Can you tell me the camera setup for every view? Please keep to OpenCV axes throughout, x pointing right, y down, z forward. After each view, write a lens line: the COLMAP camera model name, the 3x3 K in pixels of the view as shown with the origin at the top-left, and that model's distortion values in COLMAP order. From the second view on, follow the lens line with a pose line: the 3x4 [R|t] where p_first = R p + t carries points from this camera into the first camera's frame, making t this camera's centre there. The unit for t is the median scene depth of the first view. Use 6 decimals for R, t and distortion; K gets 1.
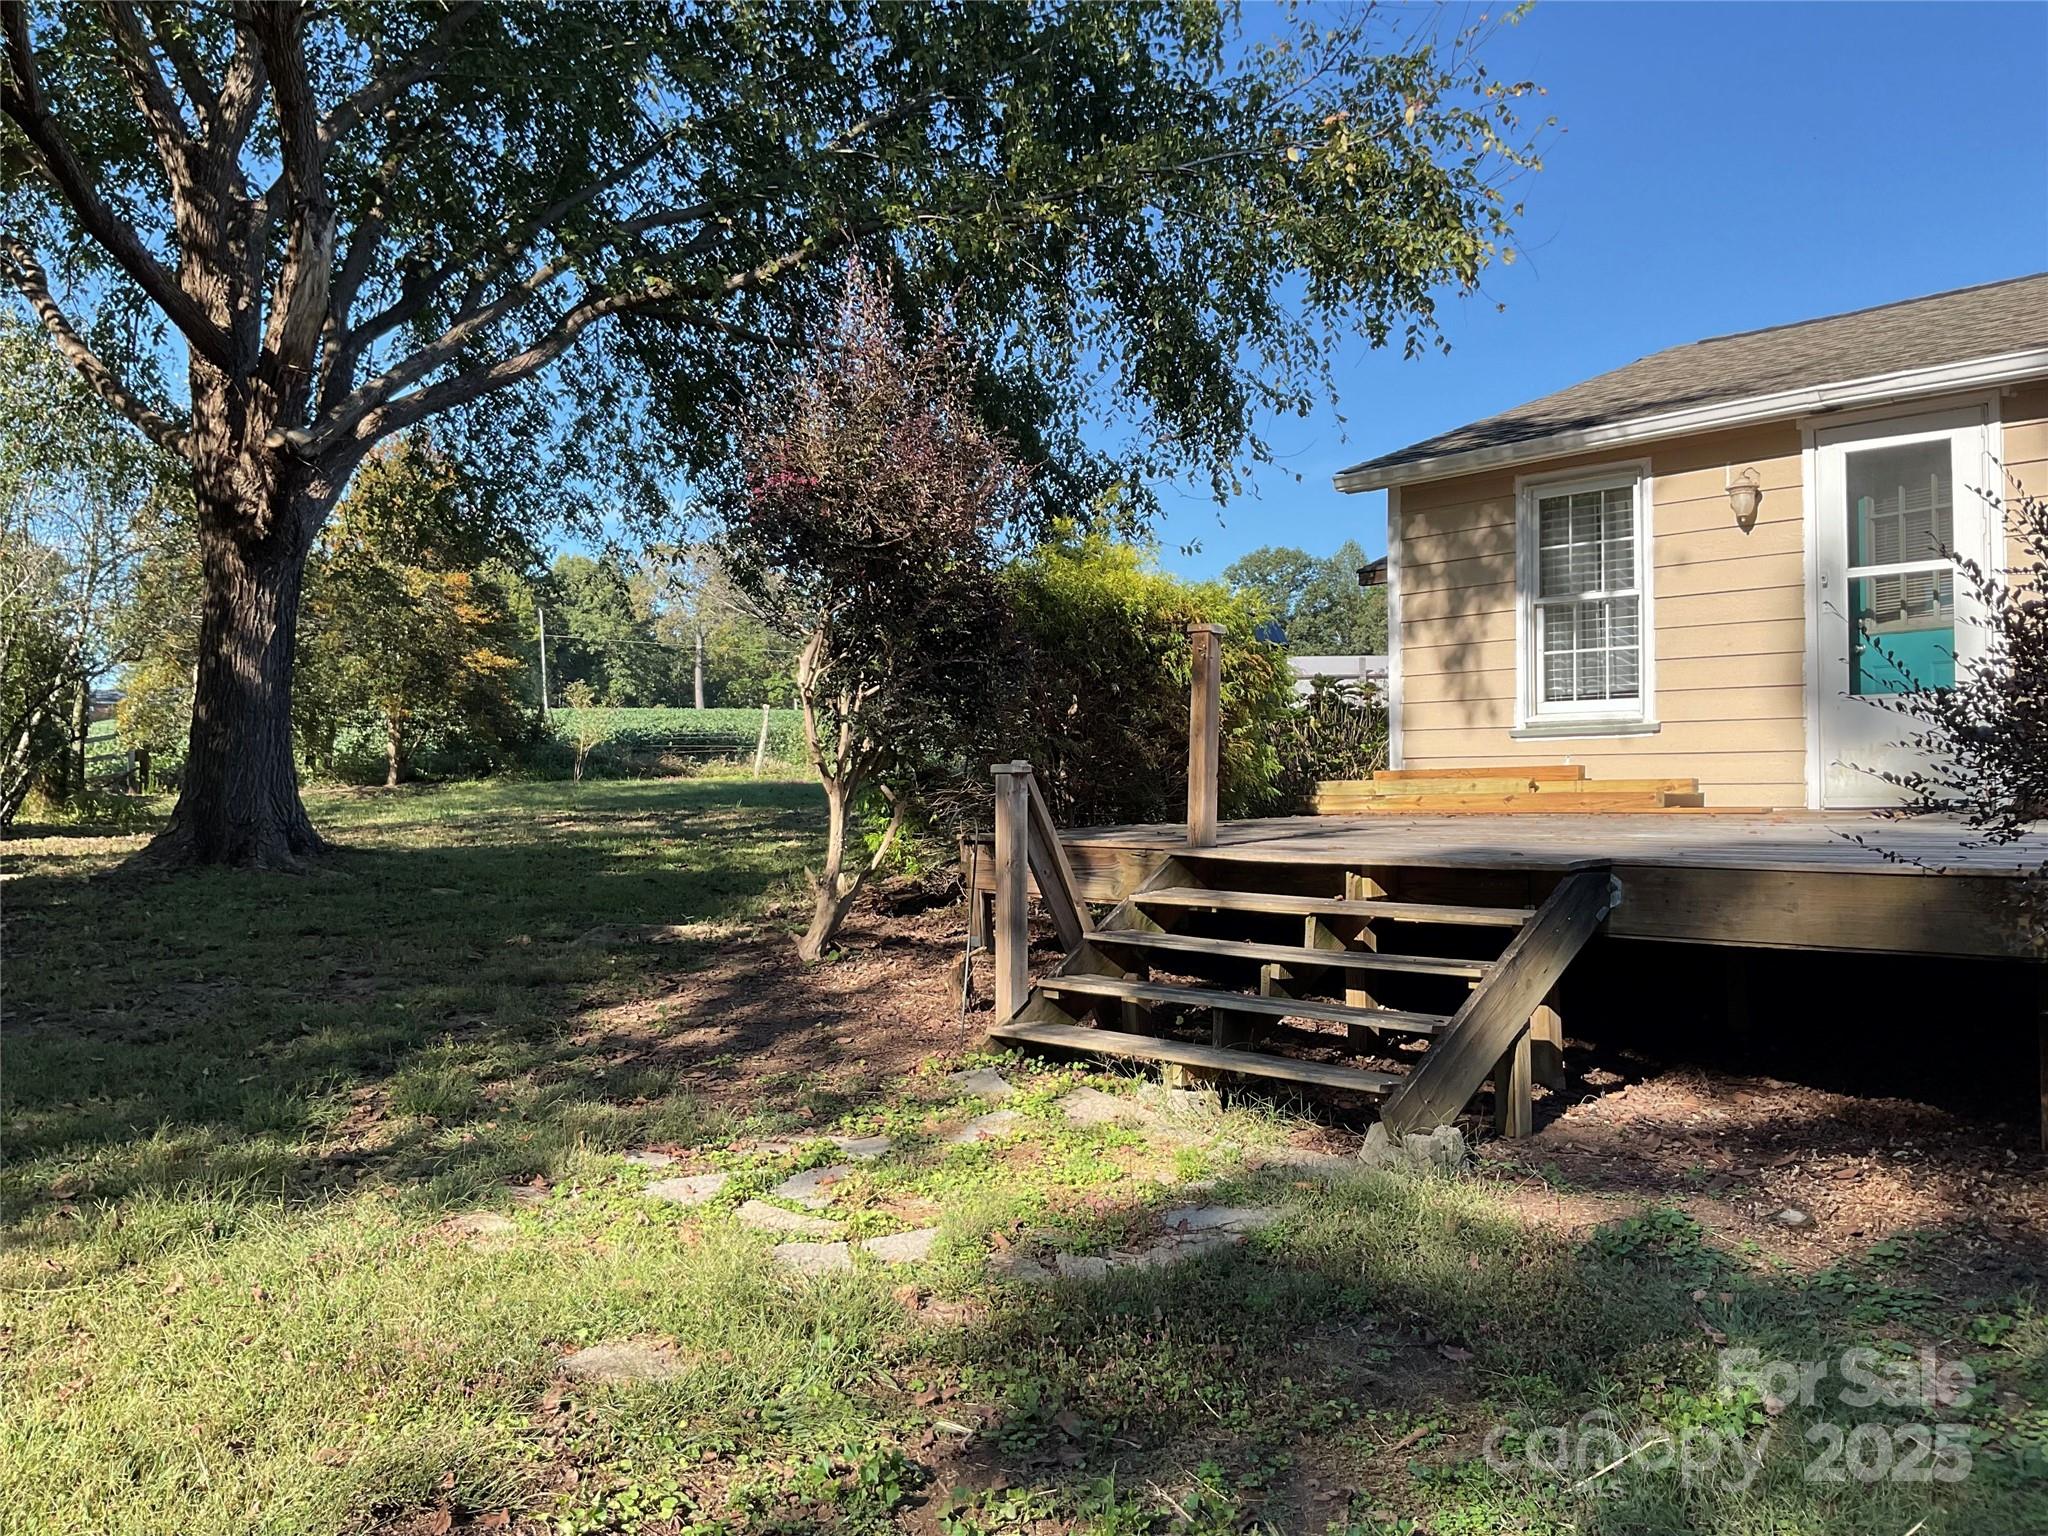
lens RADIAL K [[1694.9, 0, 1016.1], [0, 1694.9, 774.6], [0, 0, 1]] dist [0.082034, -0.135720]
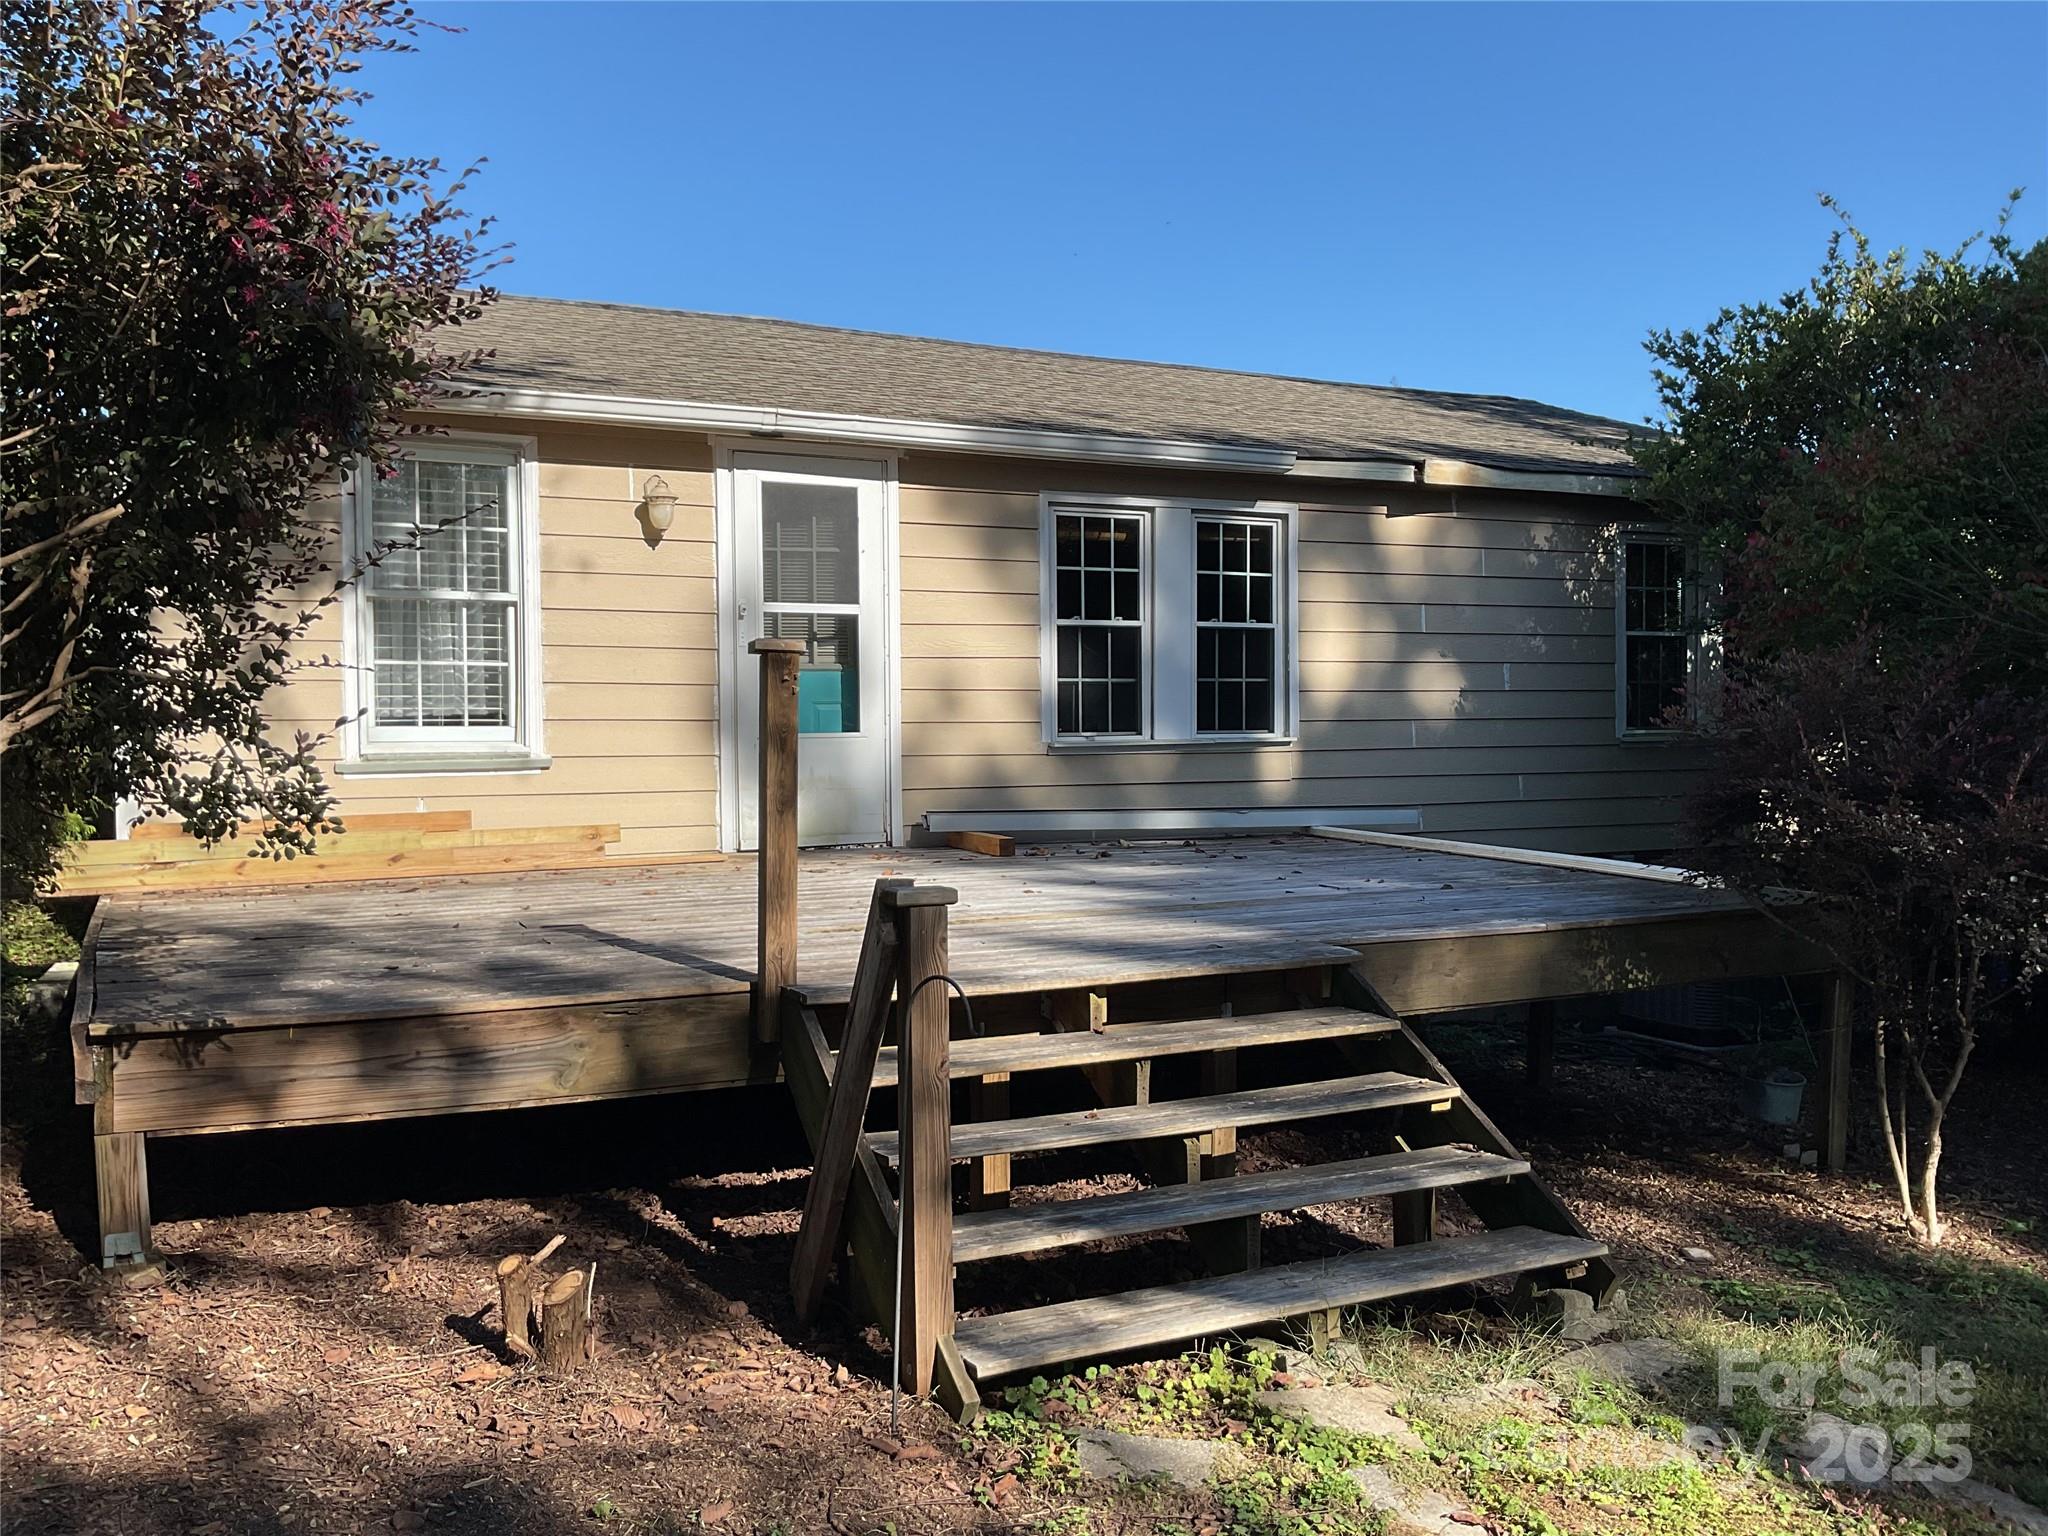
lens RADIAL K [[1694.9, 0, 1018.6], [0, 1694.9, 758.5], [0, 0, 1]] dist [0.082034, -0.135720]
pose [[0.278649, -0.006776, 0.960369, -0.375235], [0.000446, 0.999976, 0.006926, -0.036911], [-0.960393, -0.001501, 0.278645, 0.568523]]
